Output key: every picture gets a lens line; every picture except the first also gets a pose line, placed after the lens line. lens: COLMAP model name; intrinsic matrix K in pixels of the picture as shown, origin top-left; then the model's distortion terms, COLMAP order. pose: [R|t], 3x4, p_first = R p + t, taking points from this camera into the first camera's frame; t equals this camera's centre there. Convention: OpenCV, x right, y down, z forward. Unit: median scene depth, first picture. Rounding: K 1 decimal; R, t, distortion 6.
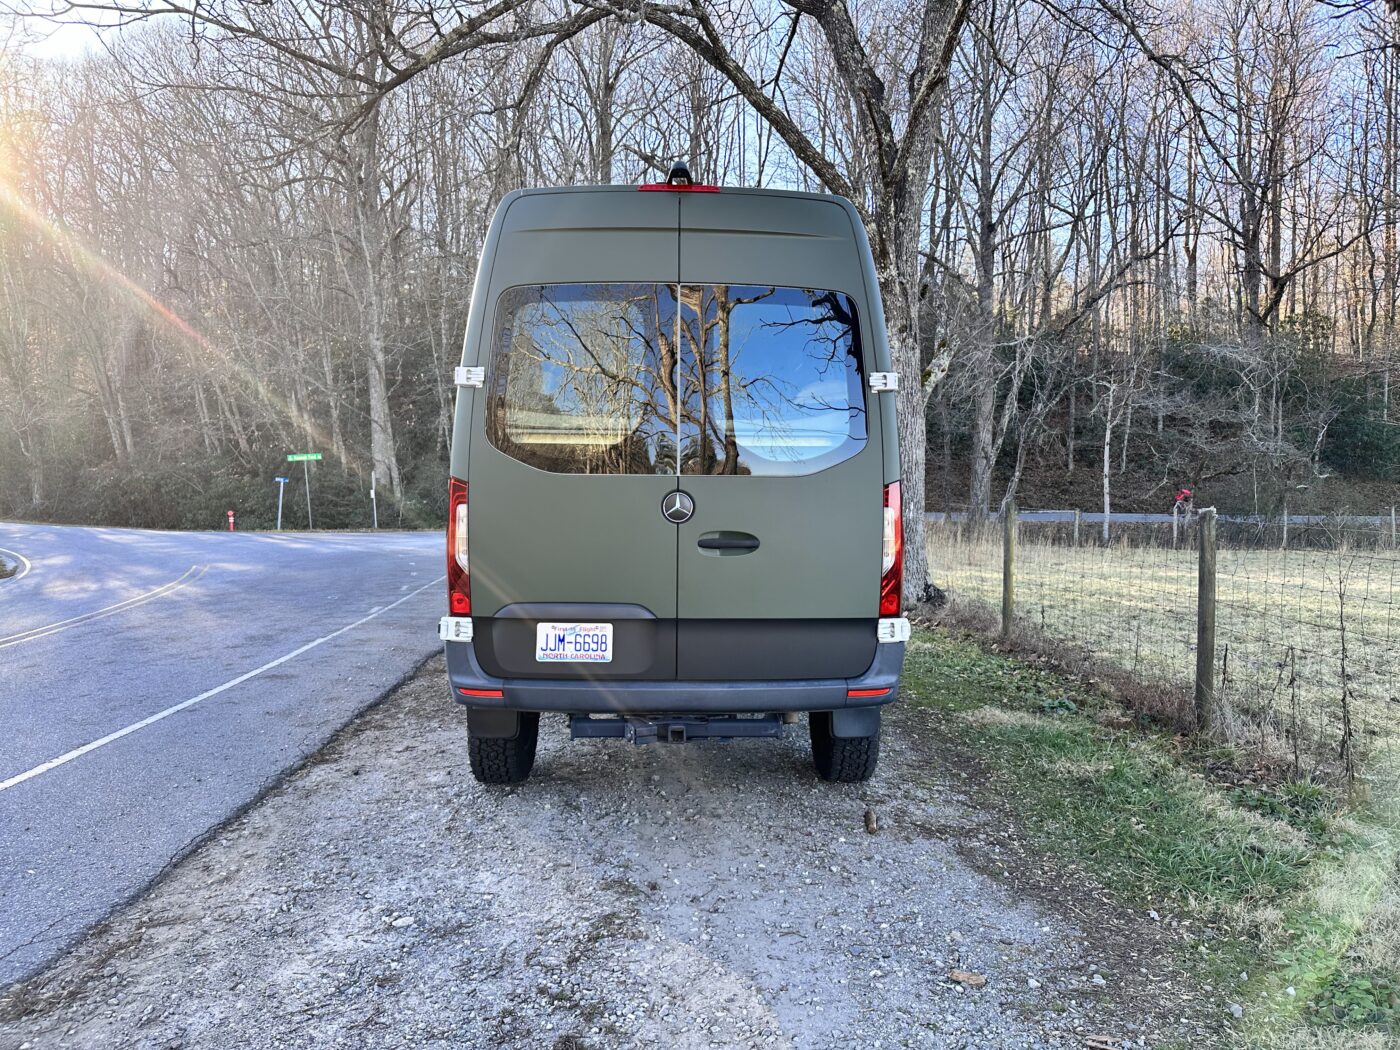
lens RADIAL K [[1045.4, 0, 713.5], [0, 1045.4, 522.5], [0, 0, 1]] dist [-0.002017, -0.001390]
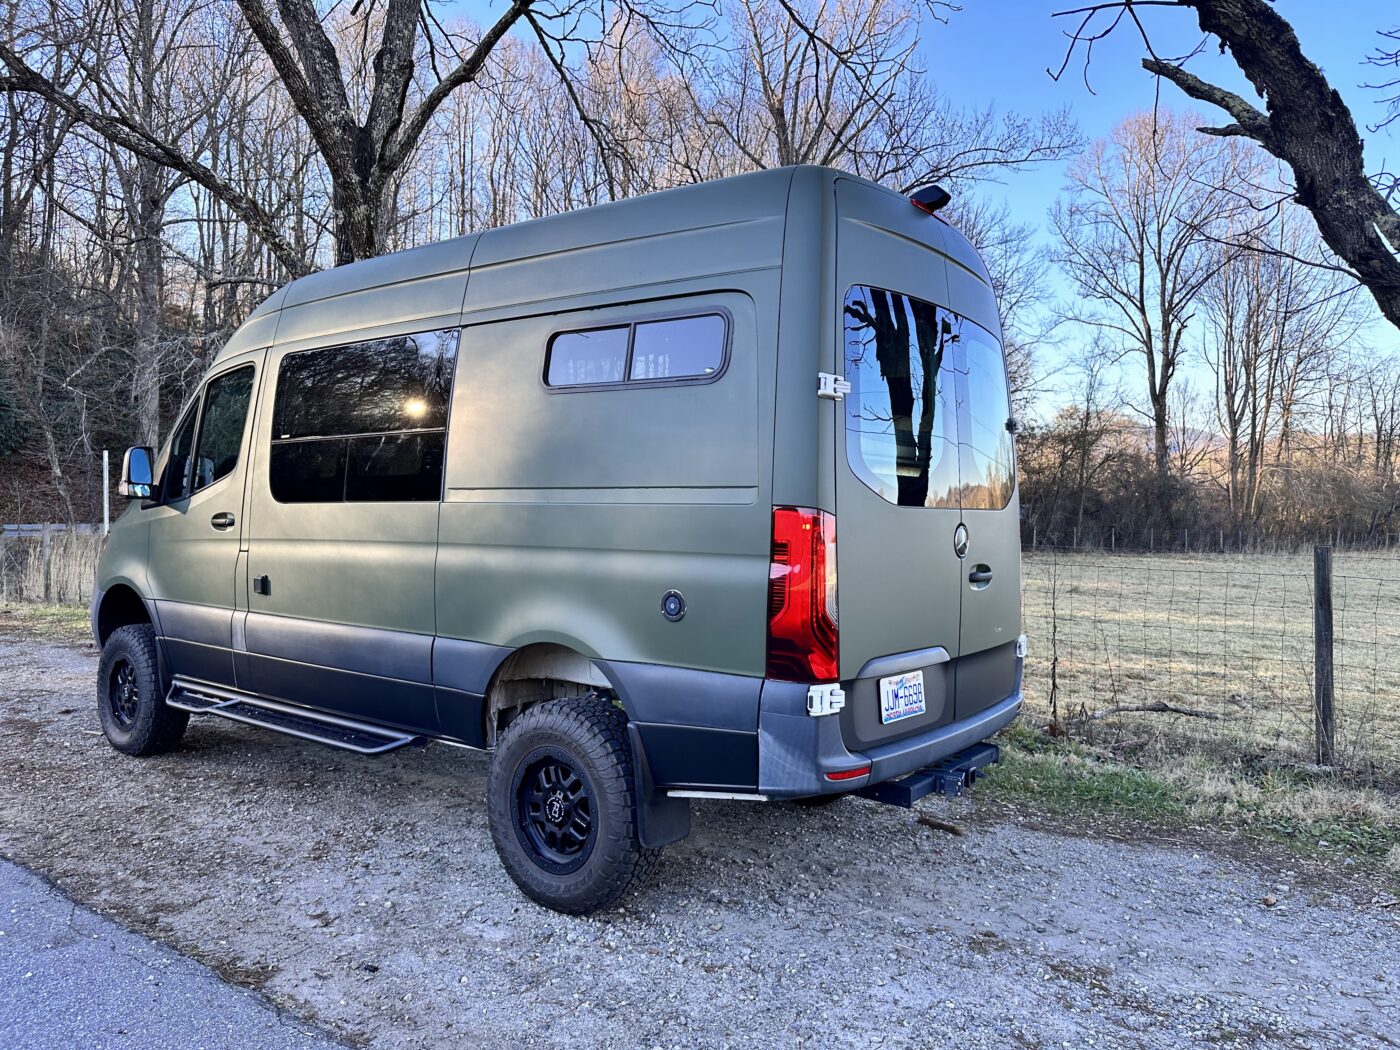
lens RADIAL K [[1045.4, 0, 713.5], [0, 1045.4, 522.5], [0, 0, 1]] dist [-0.002017, -0.001390]
pose [[0.607673, -0.009410, 0.794131, -0.847155], [0.015386, 0.999882, 0.000074, -0.032090], [-0.794038, 0.012174, 0.607746, 0.530700]]
